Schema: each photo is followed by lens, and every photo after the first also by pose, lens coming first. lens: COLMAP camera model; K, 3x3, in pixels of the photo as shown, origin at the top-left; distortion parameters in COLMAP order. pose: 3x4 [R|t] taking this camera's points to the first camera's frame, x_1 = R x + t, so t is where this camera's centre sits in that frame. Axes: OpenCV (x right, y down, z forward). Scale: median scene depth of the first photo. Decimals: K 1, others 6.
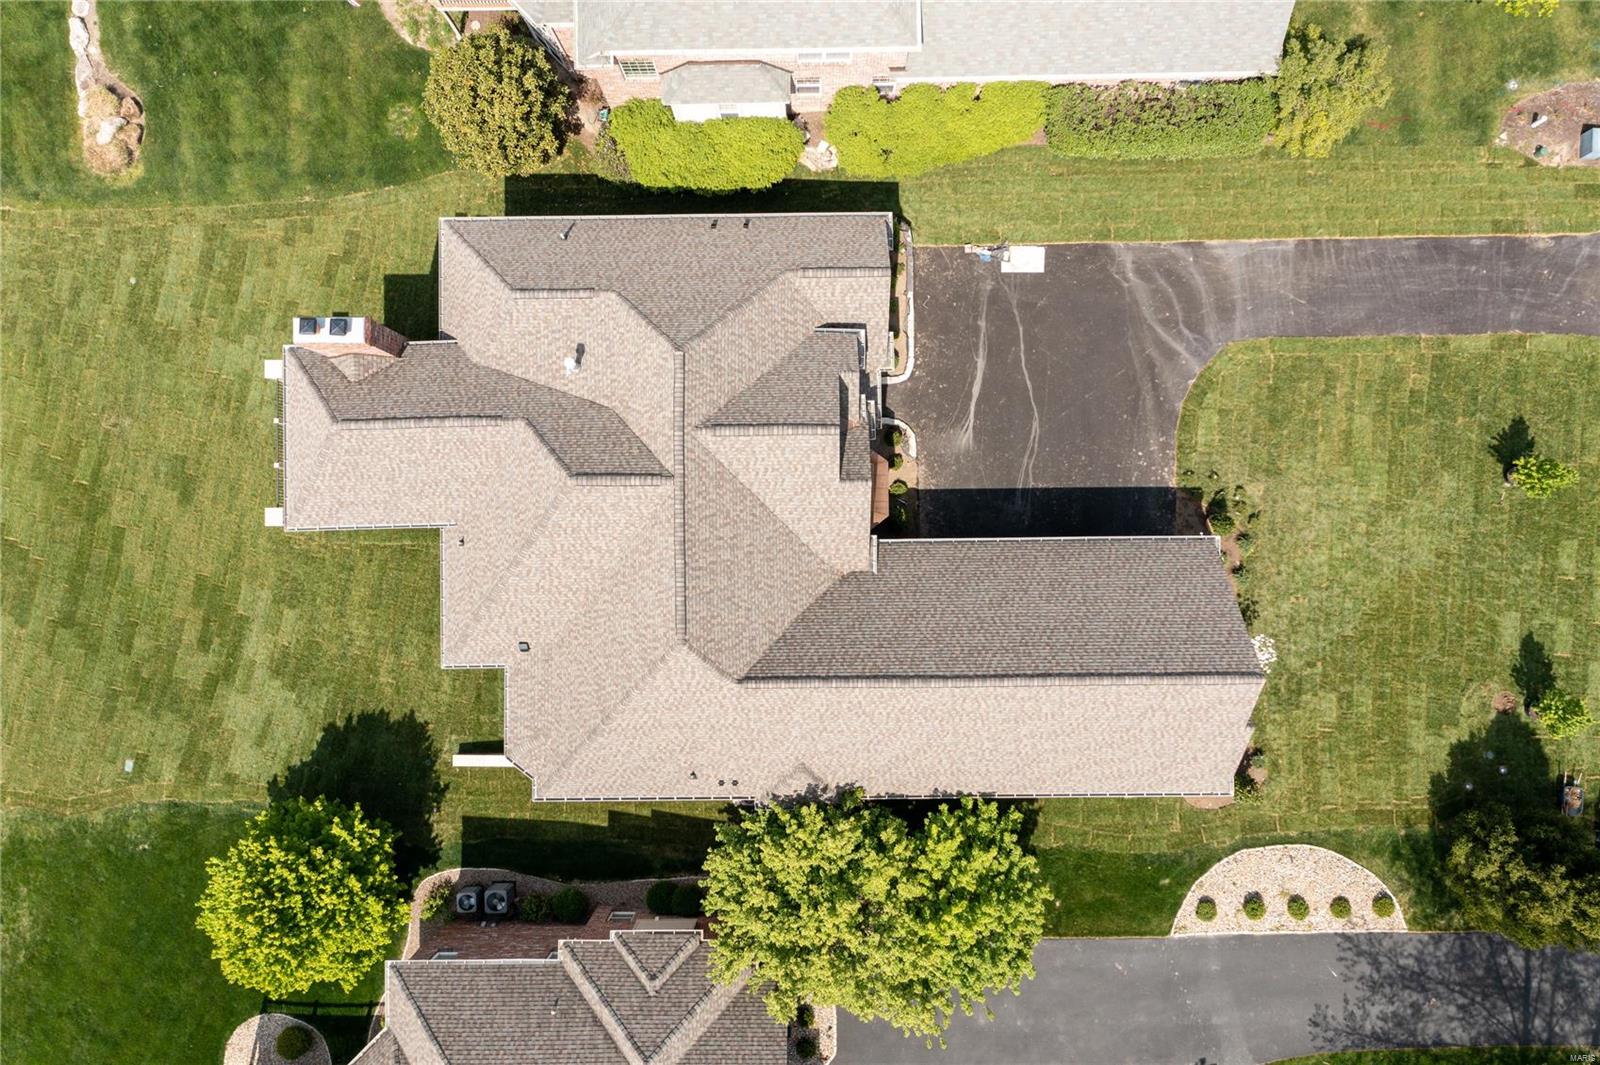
lens RADIAL K [[1274.3, 0, 800.0], [0, 1274.3, 532.5], [0, 0, 1]] dist [-0.029446, 0.003626]
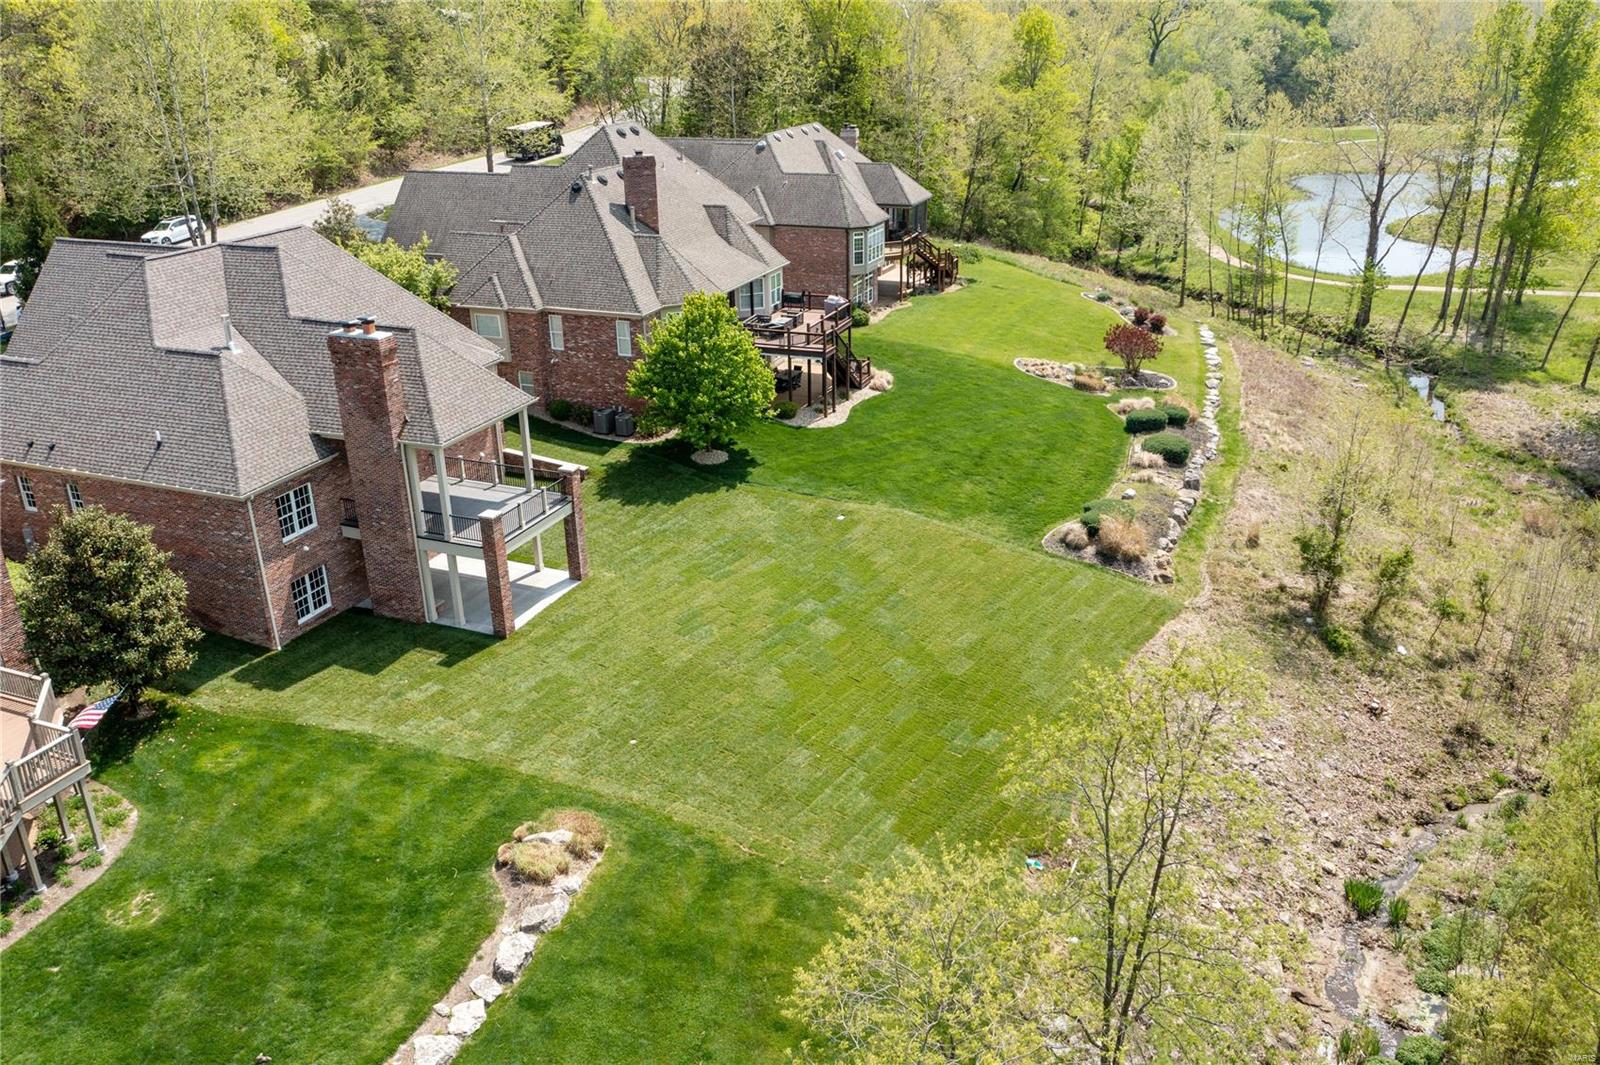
lens RADIAL K [[1274.3, 0, 800.0], [0, 1274.3, 532.5], [0, 0, 1]] dist [-0.029446, 0.003626]
pose [[-0.914931, -0.096610, 0.391877, -1.001337], [0.400006, -0.346514, 0.848483, -0.857844], [0.053818, 0.933057, 0.355681, 0.650752]]
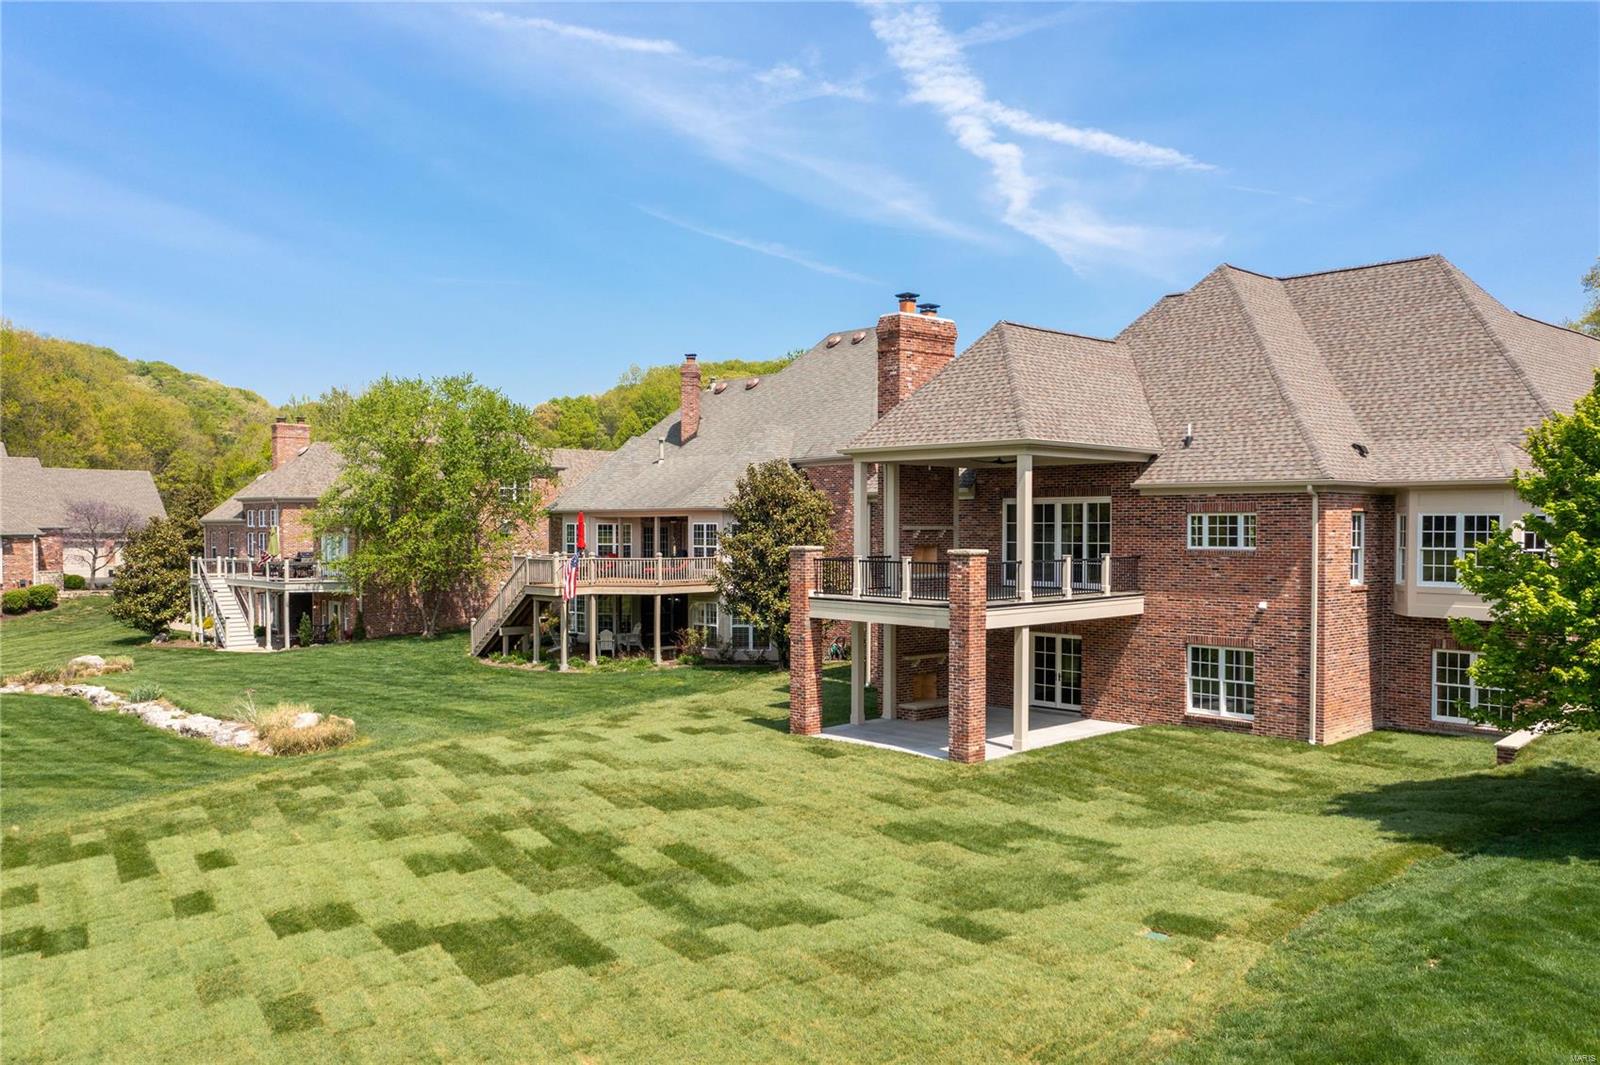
lens RADIAL K [[1274.3, 0, 800.0], [0, 1274.3, 532.5], [0, 0, 1]] dist [-0.029446, 0.003626]
pose [[0.744544, 0.041829, 0.666262, -0.863401], [0.666182, 0.017861, -0.745576, 0.378312], [-0.043087, 0.998965, -0.014568, 0.971635]]
